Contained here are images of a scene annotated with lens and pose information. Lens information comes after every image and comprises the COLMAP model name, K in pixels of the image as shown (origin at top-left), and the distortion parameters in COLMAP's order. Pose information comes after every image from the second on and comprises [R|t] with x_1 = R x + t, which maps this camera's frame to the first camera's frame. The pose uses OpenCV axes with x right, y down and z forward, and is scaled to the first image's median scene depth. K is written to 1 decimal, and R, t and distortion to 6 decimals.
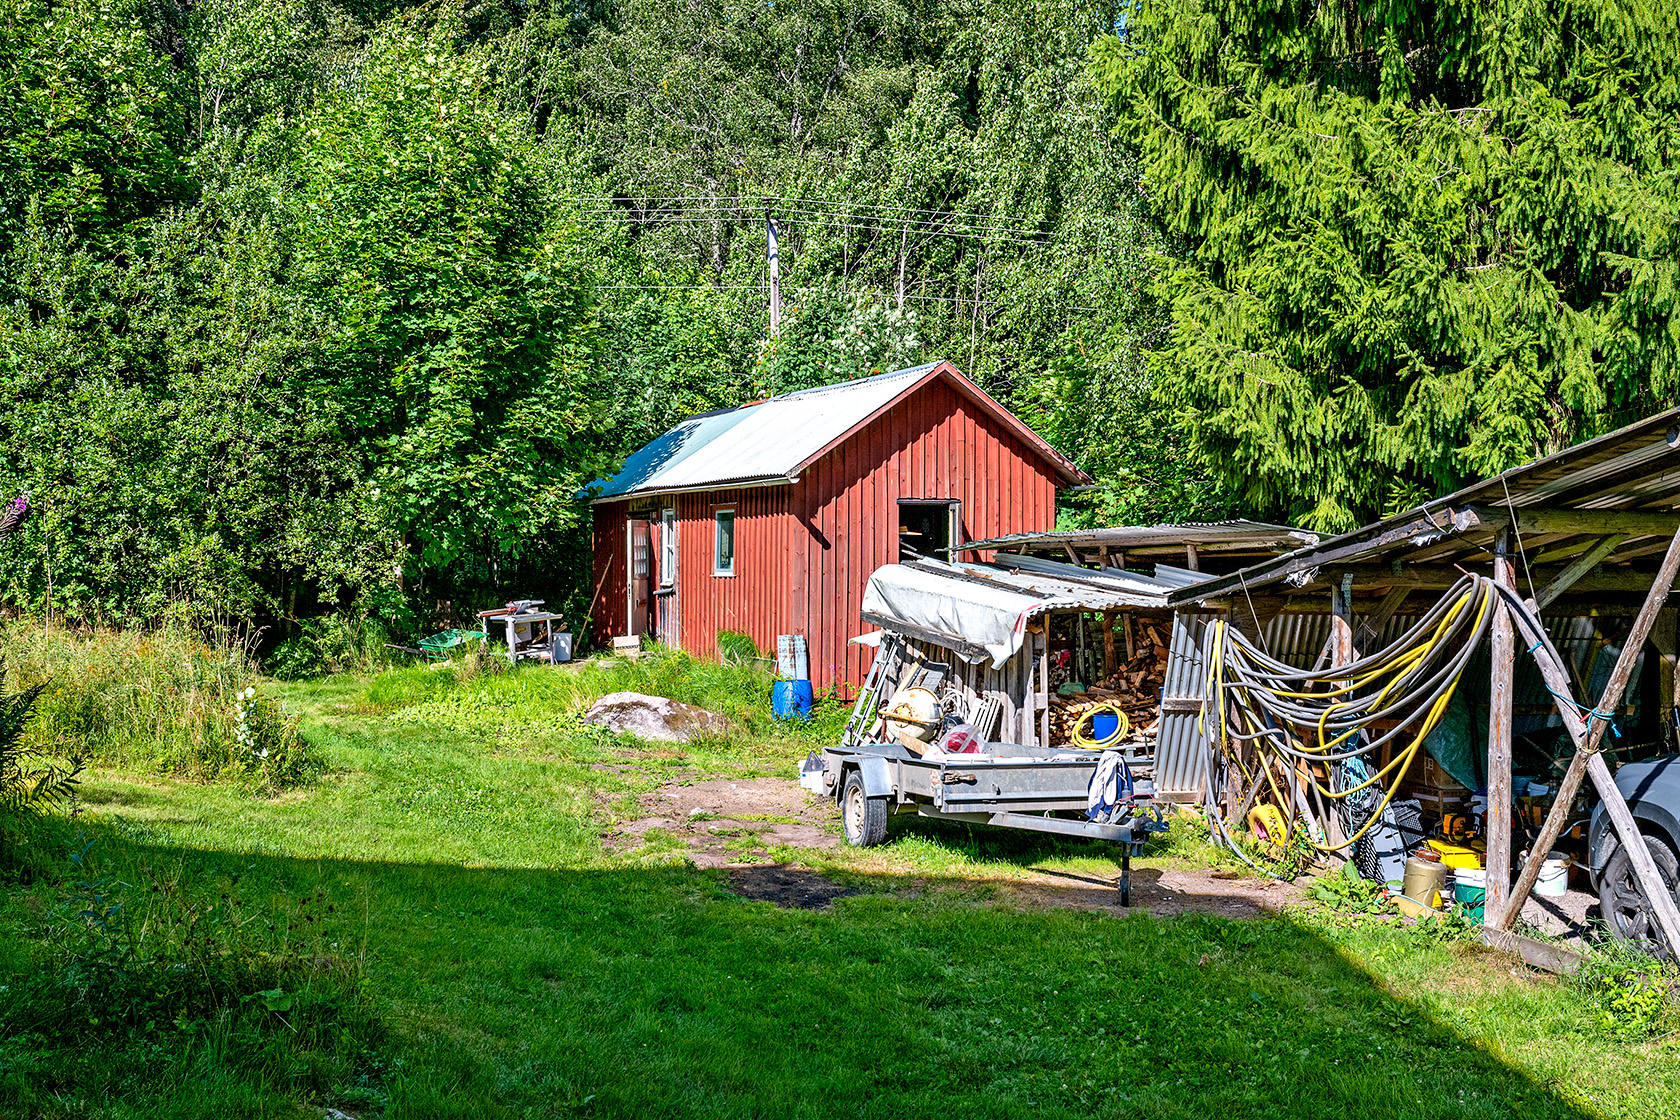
lens RADIAL K [[1753.2, 0, 839.3], [0, 1753.2, 553.6], [0, 0, 1]] dist [-0.011948, 0.000000]
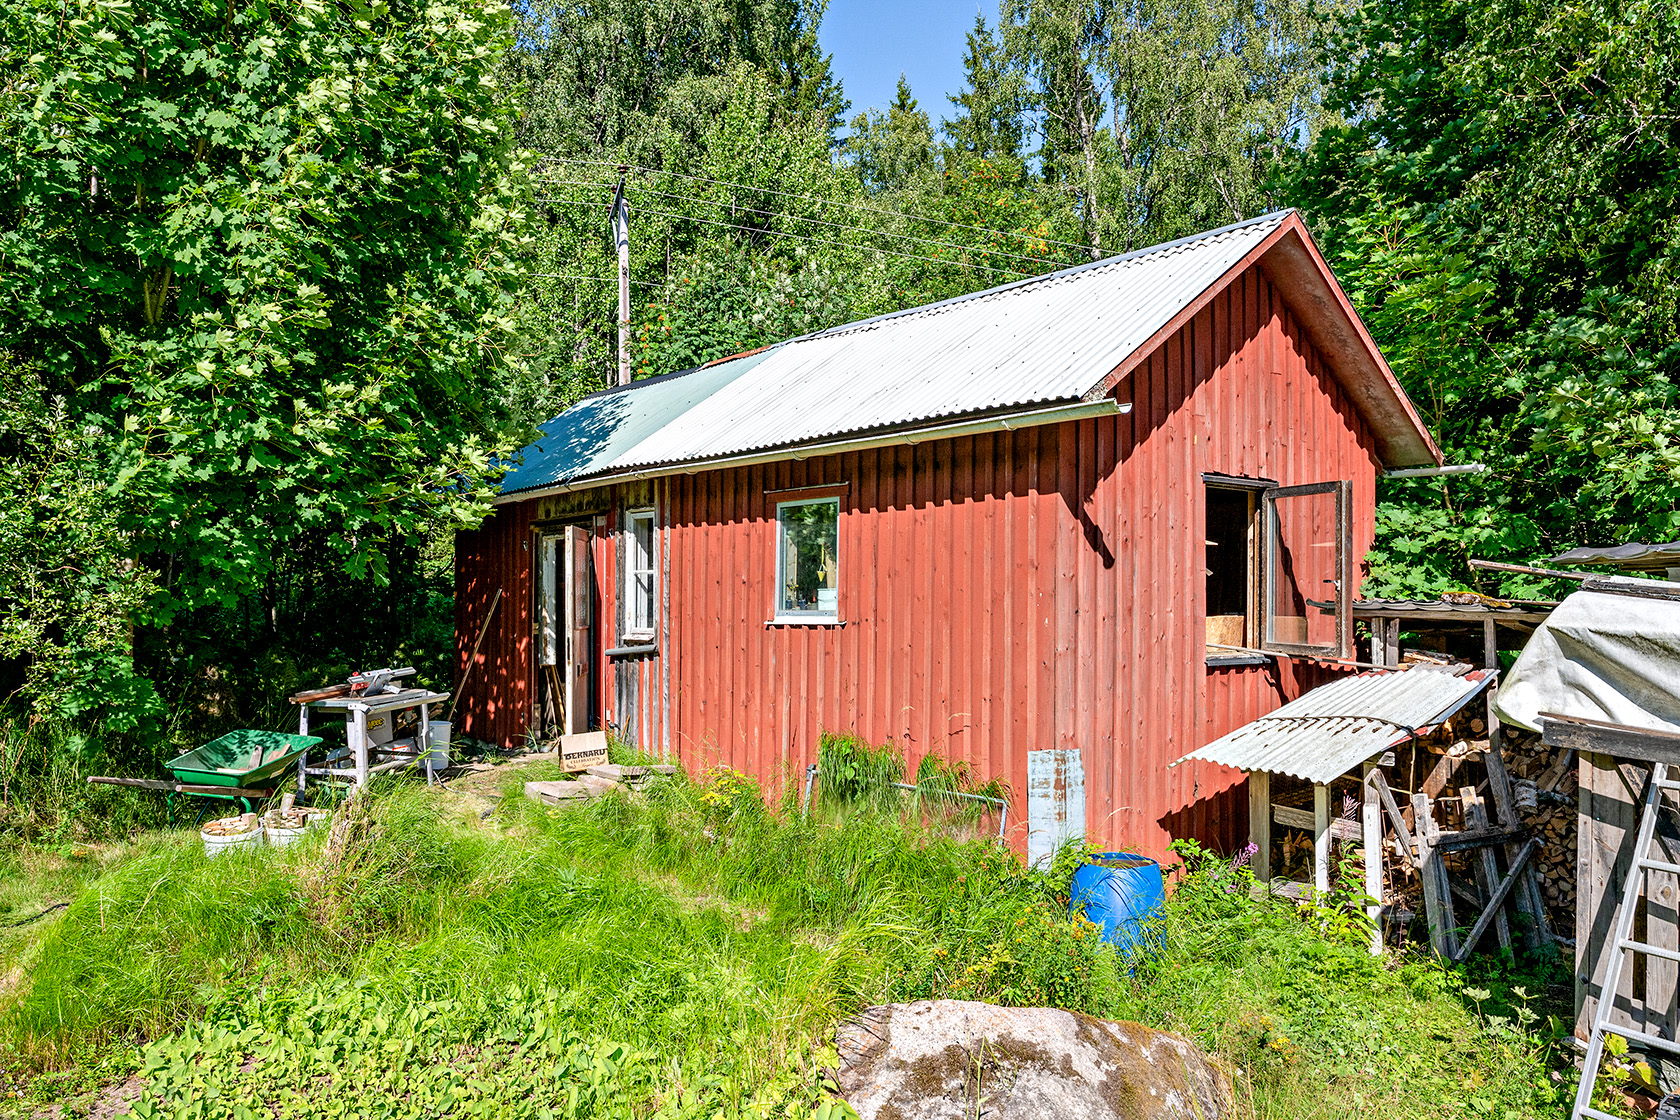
lens RADIAL K [[1281.8, 0, 842.8], [0, 1281.8, 570.1], [0, 0, 1]] dist [-0.012095, 0.000252]
pose [[0.964464, 0.006944, 0.264125, -0.149424], [0.000004, 0.999654, -0.026297, 0.006389], [-0.264216, 0.025364, 0.964130, 0.589200]]
